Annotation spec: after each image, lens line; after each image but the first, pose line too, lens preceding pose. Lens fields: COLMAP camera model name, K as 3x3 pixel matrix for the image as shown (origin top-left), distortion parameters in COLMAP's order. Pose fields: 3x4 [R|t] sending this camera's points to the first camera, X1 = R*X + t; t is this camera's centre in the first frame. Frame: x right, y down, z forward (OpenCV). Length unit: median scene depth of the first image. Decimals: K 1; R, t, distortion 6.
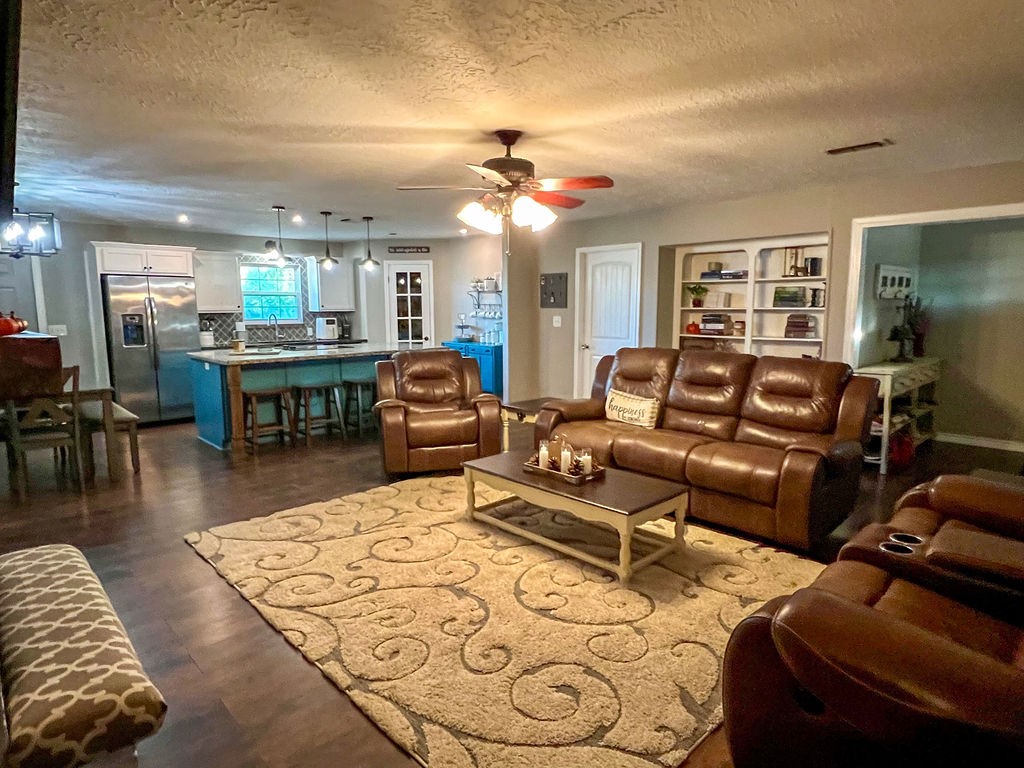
lens RADIAL K [[590.0, 0, 506.6], [0, 590.0, 384.7], [0, 0, 1]] dist [0.001142, -0.002919]
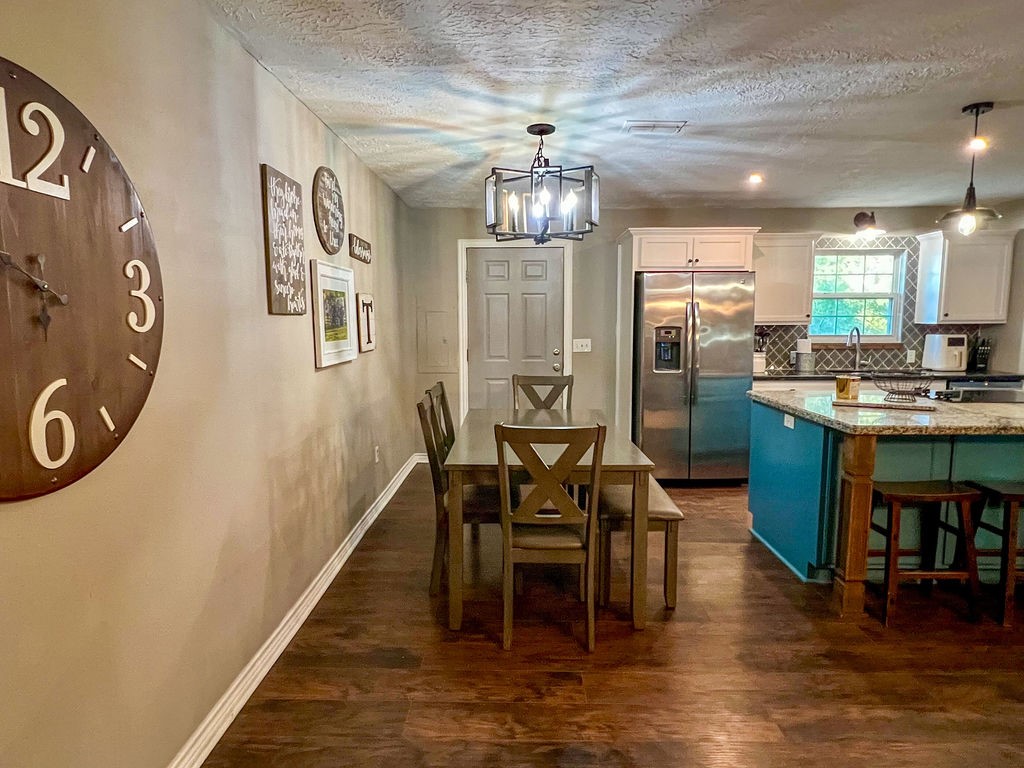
lens RADIAL K [[594.8, 0, 512.0], [0, 594.8, 384.0], [0, 0, 1]] dist [0.000530, -0.000264]
pose [[0.719040, 0.077304, -0.690656, -0.273132], [-0.090801, 0.995725, 0.016917, -0.046126], [0.689012, 0.050548, 0.722985, 0.360096]]
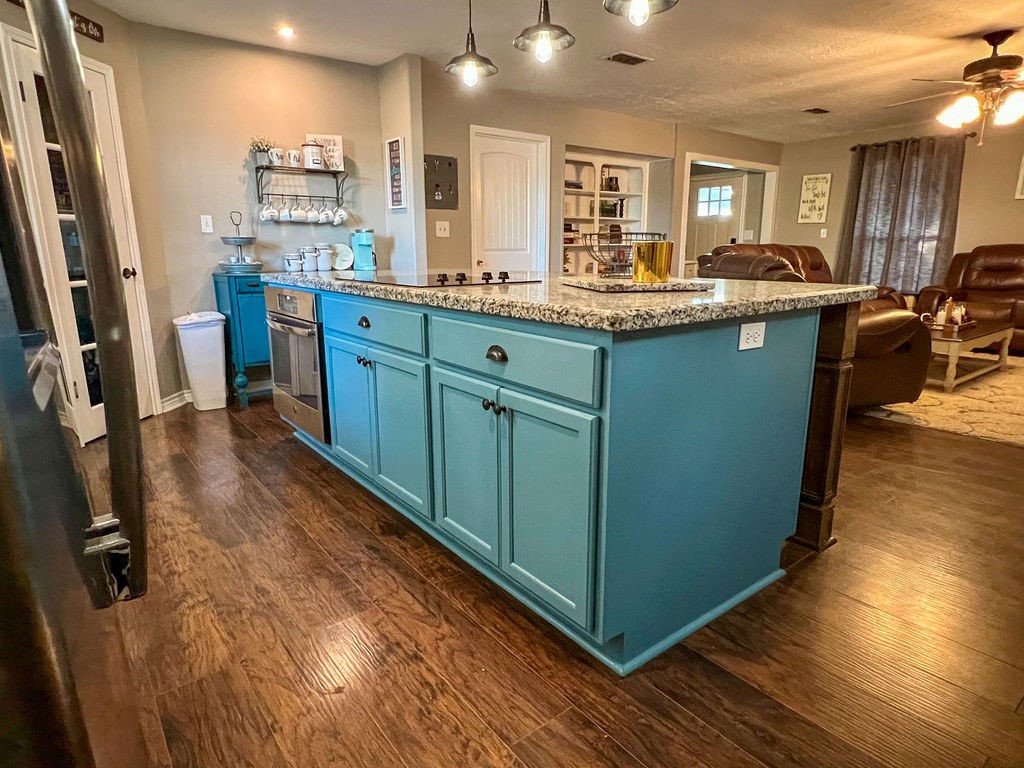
lens RADIAL K [[597.9, 0, 517.0], [0, 597.9, 385.1], [0, 0, 1]] dist [0.002014, -0.000358]
pose [[0.092799, -0.225263, 0.969869, -0.699368], [0.136113, 0.967797, 0.211758, -0.074472], [-0.986337, 0.112361, 0.120472, 0.947001]]
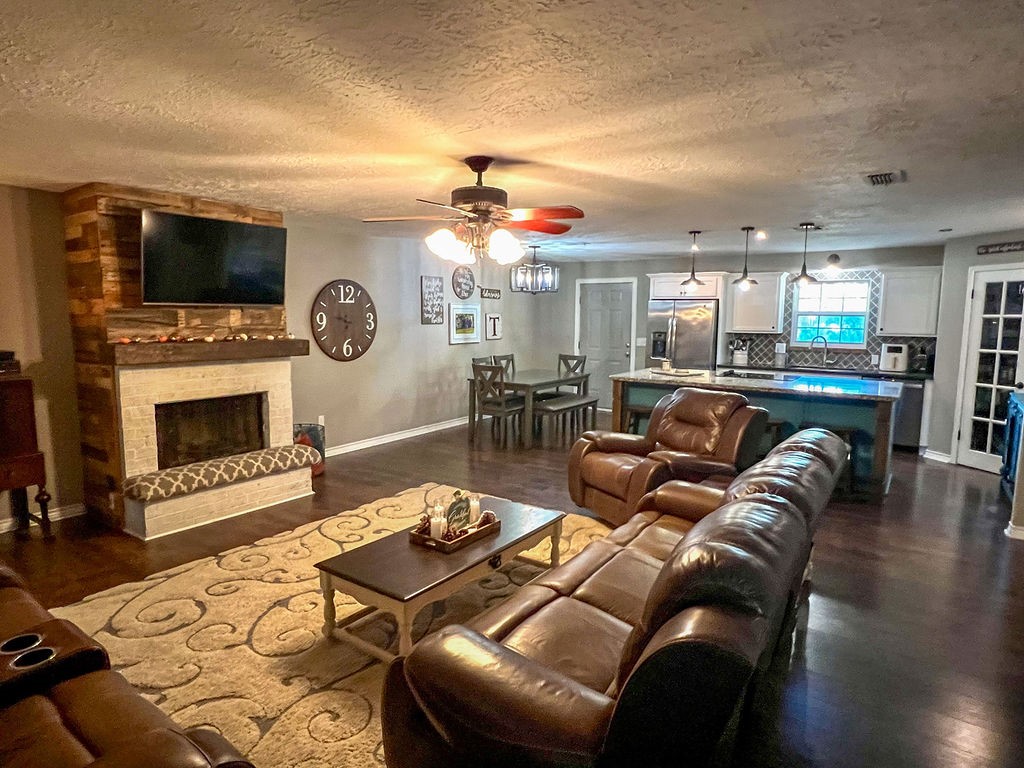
lens RADIAL K [[590.0, 0, 506.6], [0, 590.0, 384.7], [0, 0, 1]] dist [0.001142, -0.002919]
pose [[0.200208, 0.124041, -0.971870, 0.492940], [-0.138794, 0.985540, 0.097194, -0.087087], [0.969873, 0.115430, 0.214529, 0.450019]]
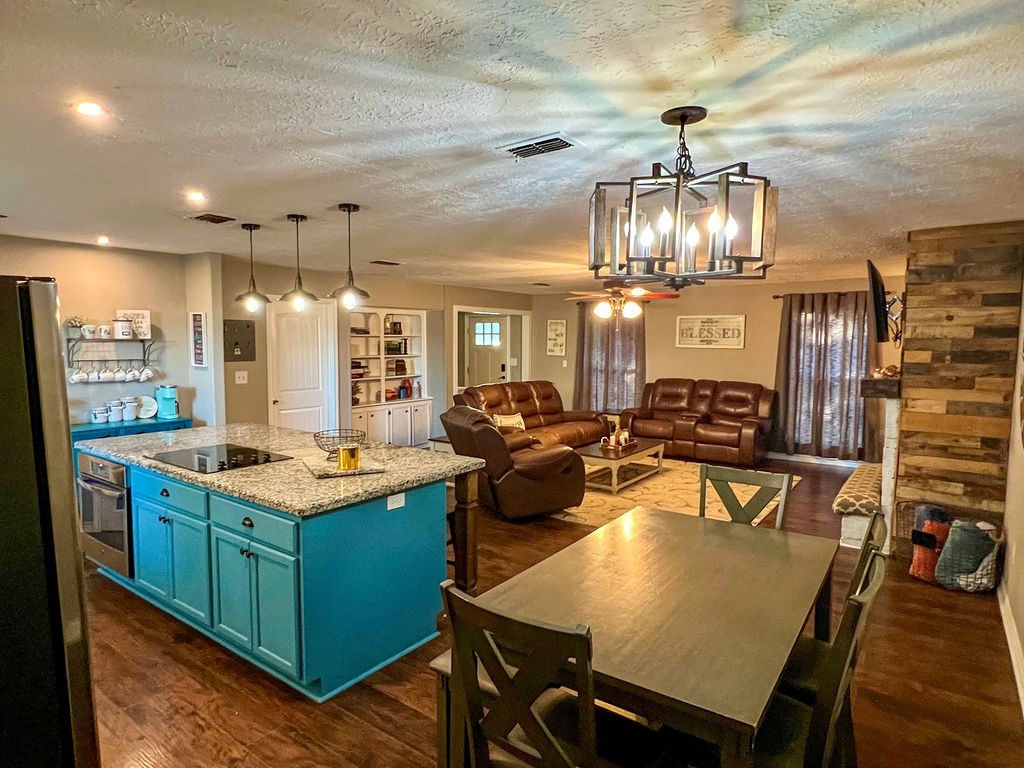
lens RADIAL K [[590.0, 0, 506.6], [0, 590.0, 384.7], [0, 0, 1]] dist [0.001142, -0.002919]
pose [[-0.179513, -0.074360, 0.980941, -0.887768], [0.128173, 0.986872, 0.098266, -0.145970], [-0.975370, 0.143370, -0.167625, 0.865171]]
